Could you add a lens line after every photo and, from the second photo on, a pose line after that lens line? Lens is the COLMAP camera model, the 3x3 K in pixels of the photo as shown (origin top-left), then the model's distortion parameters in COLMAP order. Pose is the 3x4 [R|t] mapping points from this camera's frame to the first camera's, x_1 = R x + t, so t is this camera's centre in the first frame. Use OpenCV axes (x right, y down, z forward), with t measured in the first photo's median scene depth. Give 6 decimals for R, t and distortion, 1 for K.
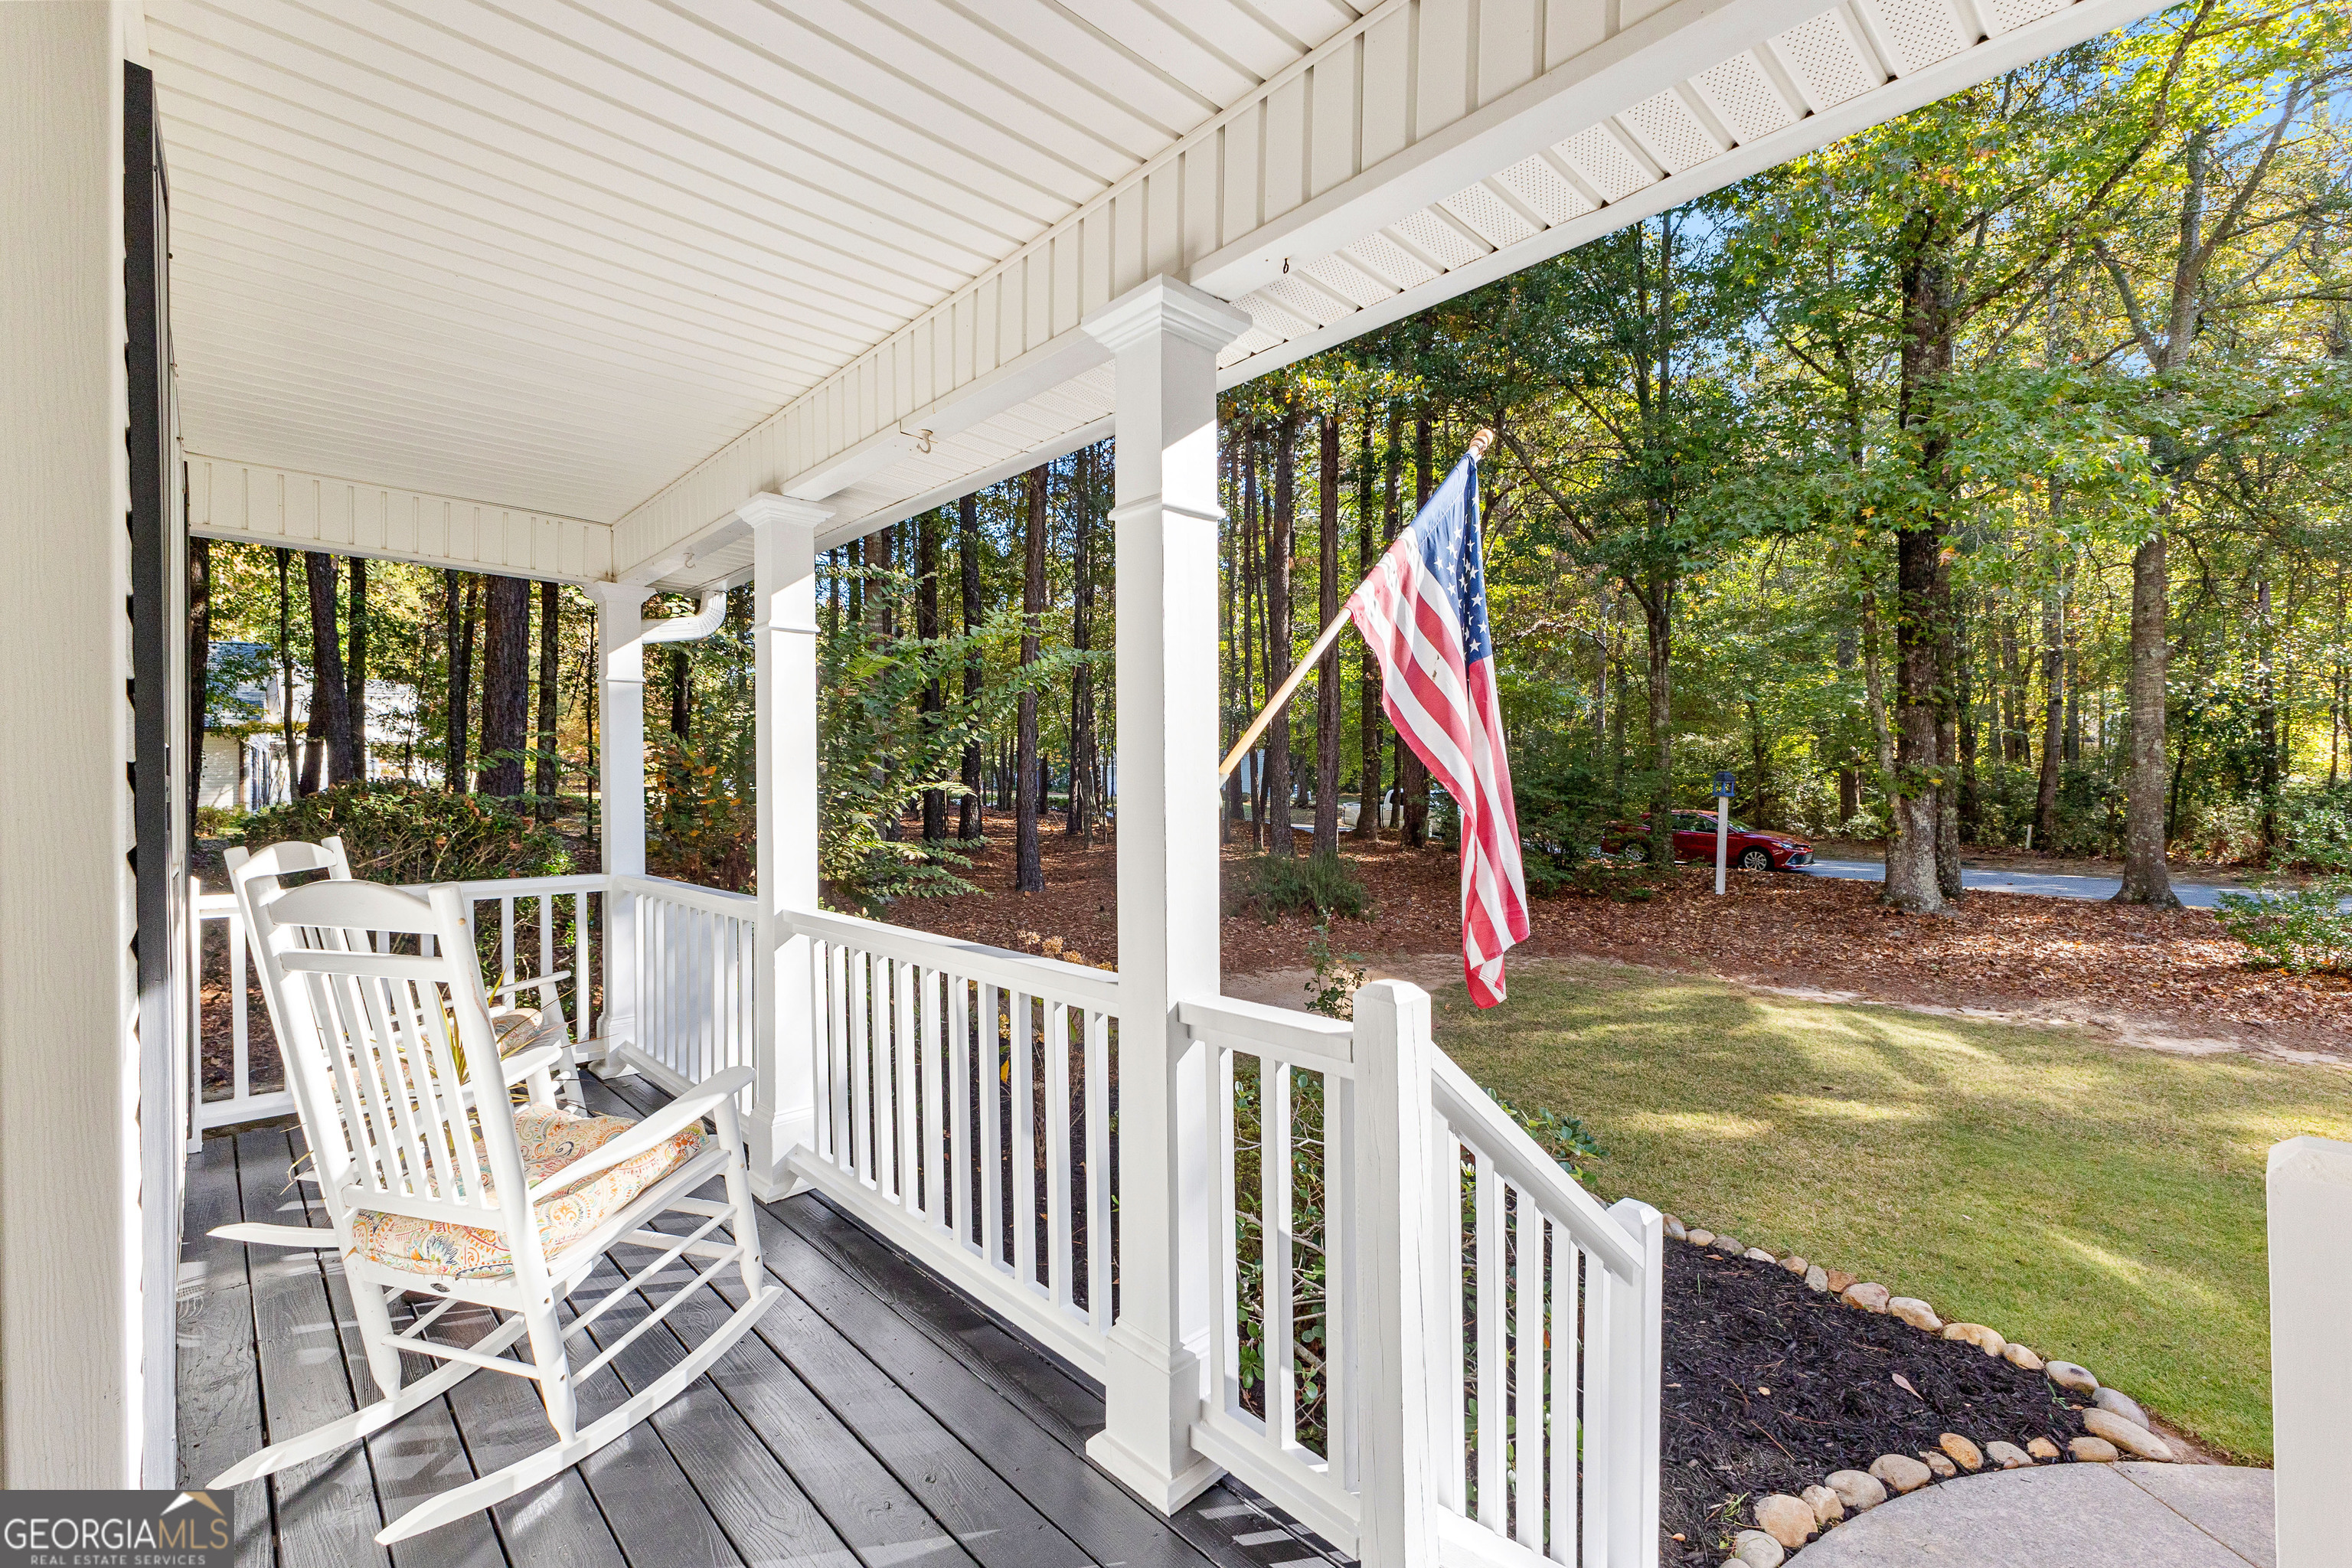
lens RADIAL K [[1010.8, 0, 1177.2], [0, 1010.8, 782.8], [0, 0, 1]] dist [0.003554, 0.000120]
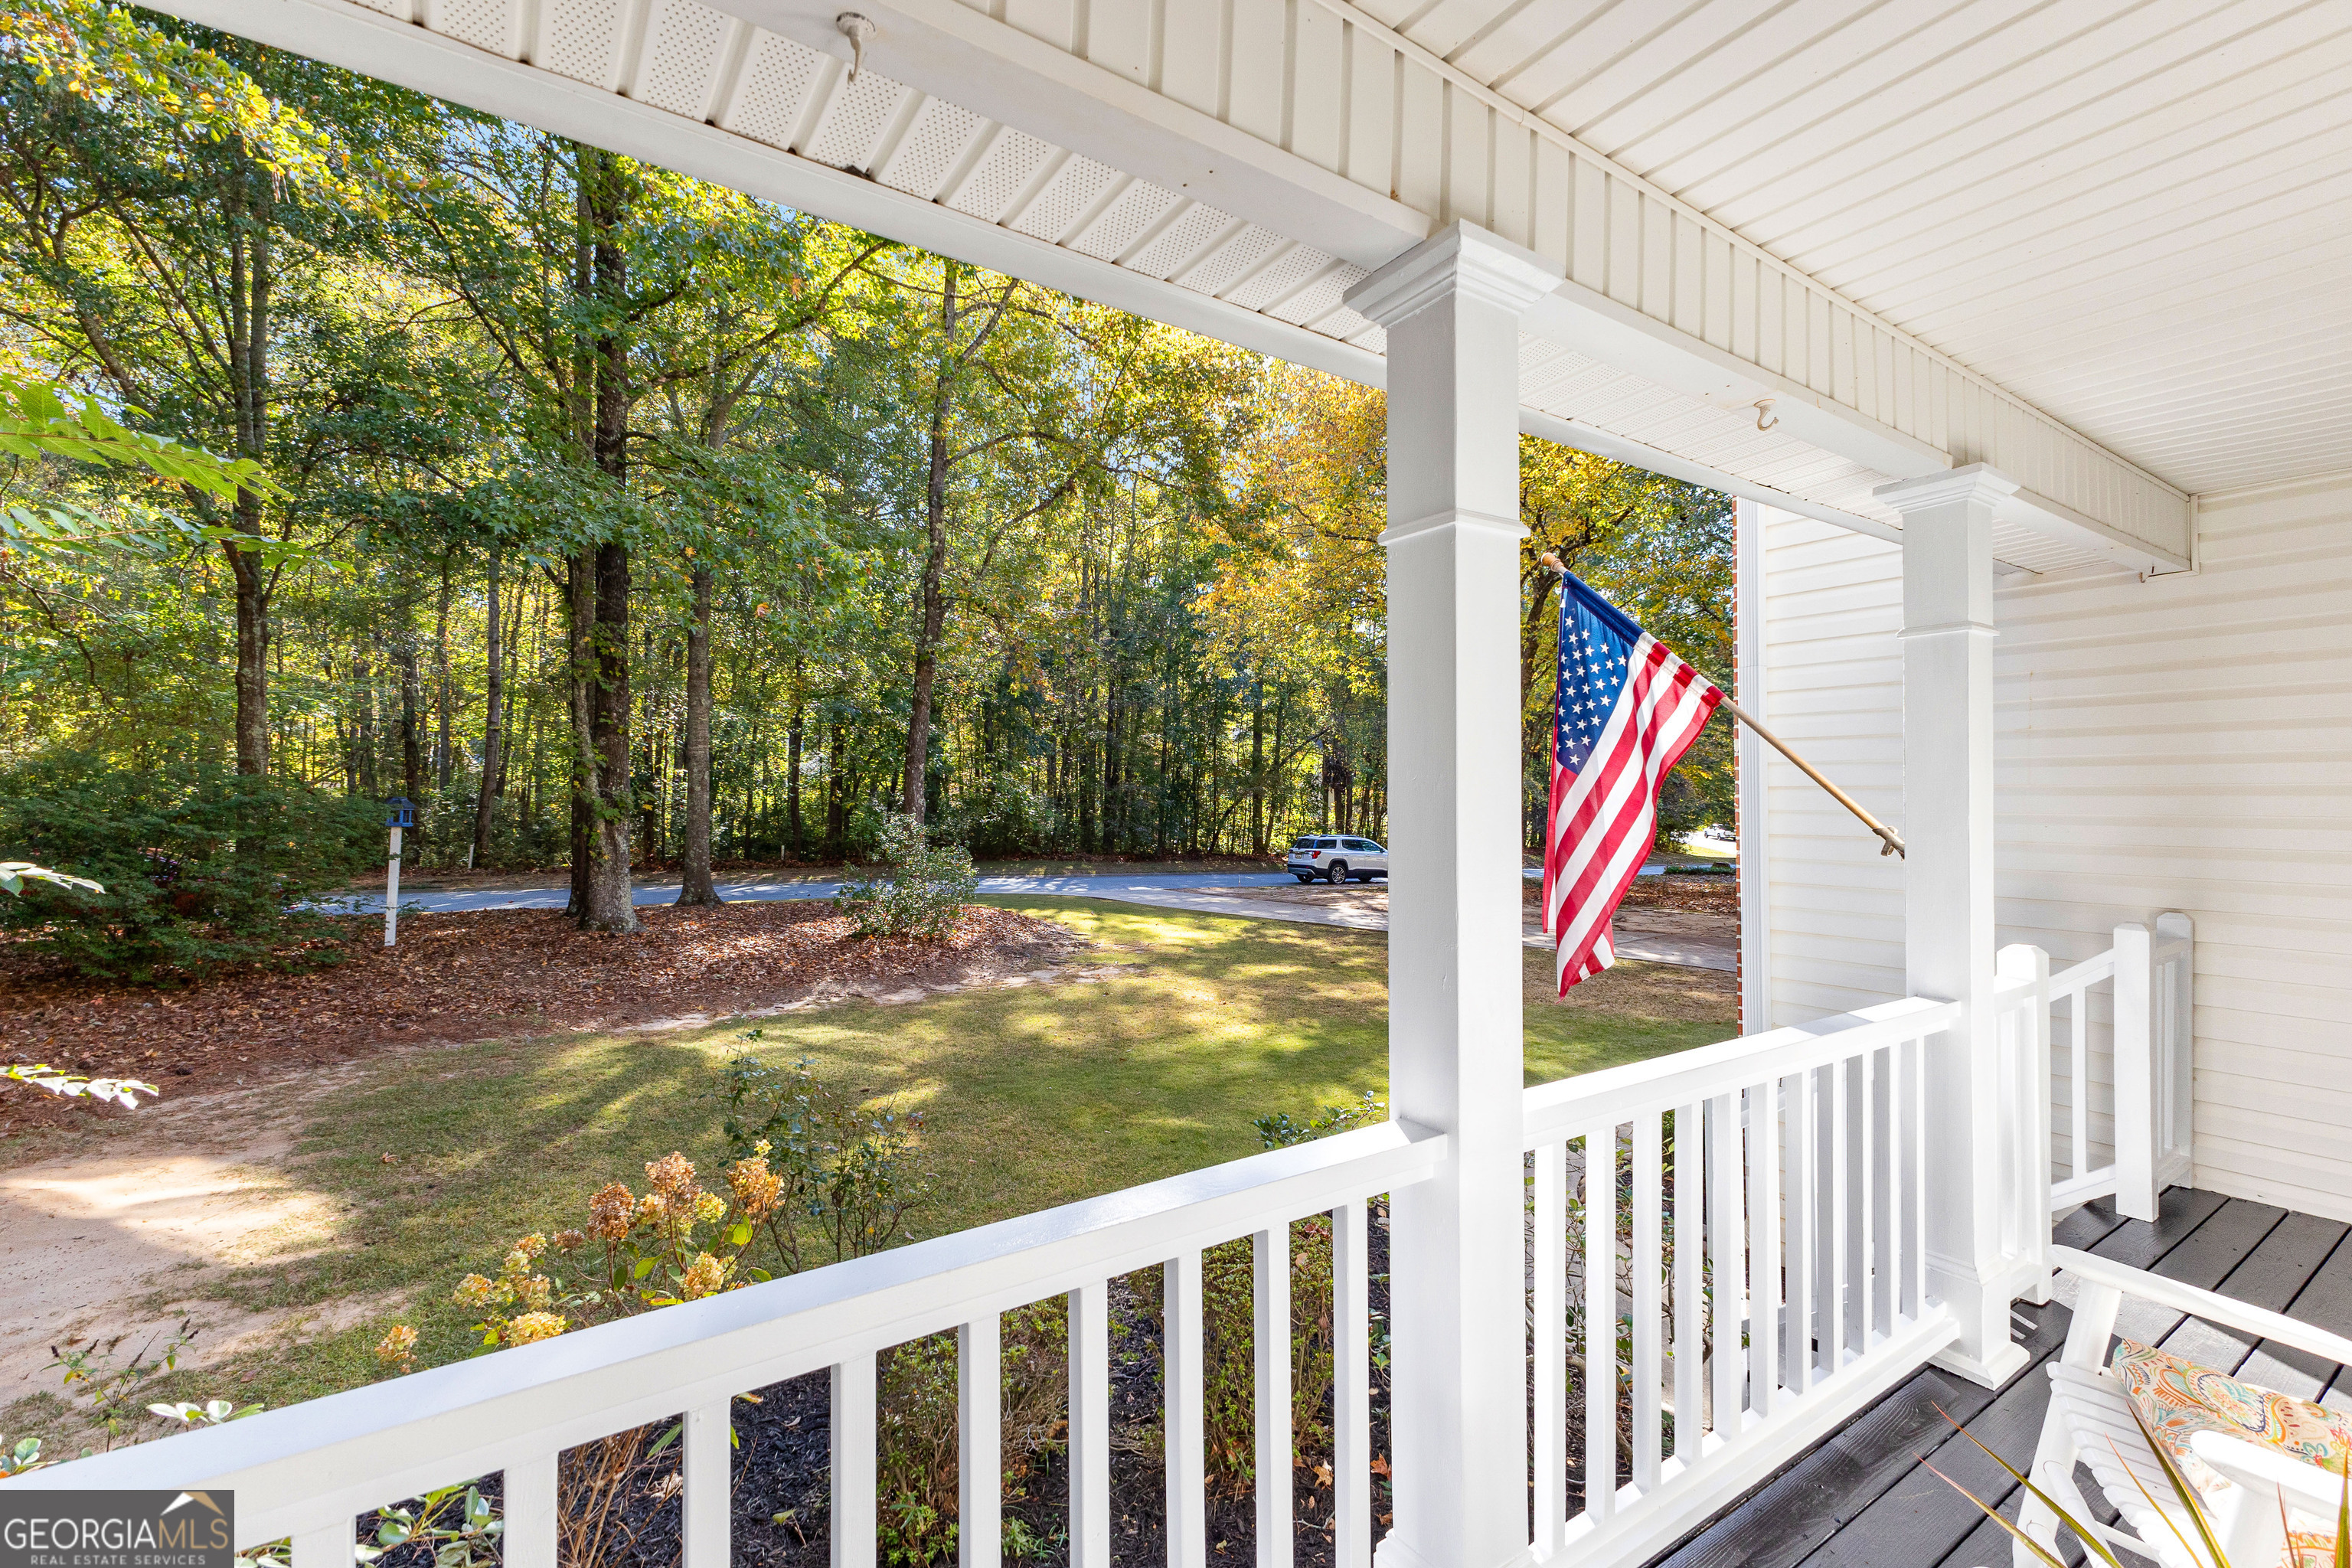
lens RADIAL K [[1010.8, 0, 1177.7], [0, 1010.8, 796.4], [0, 0, 1]] dist [0.003554, 0.000120]
pose [[0.164276, 0.003976, 0.986406, -0.397102], [0.003384, 0.999984, -0.004594, -0.011104], [-0.986409, 0.004092, 0.164259, 0.492624]]
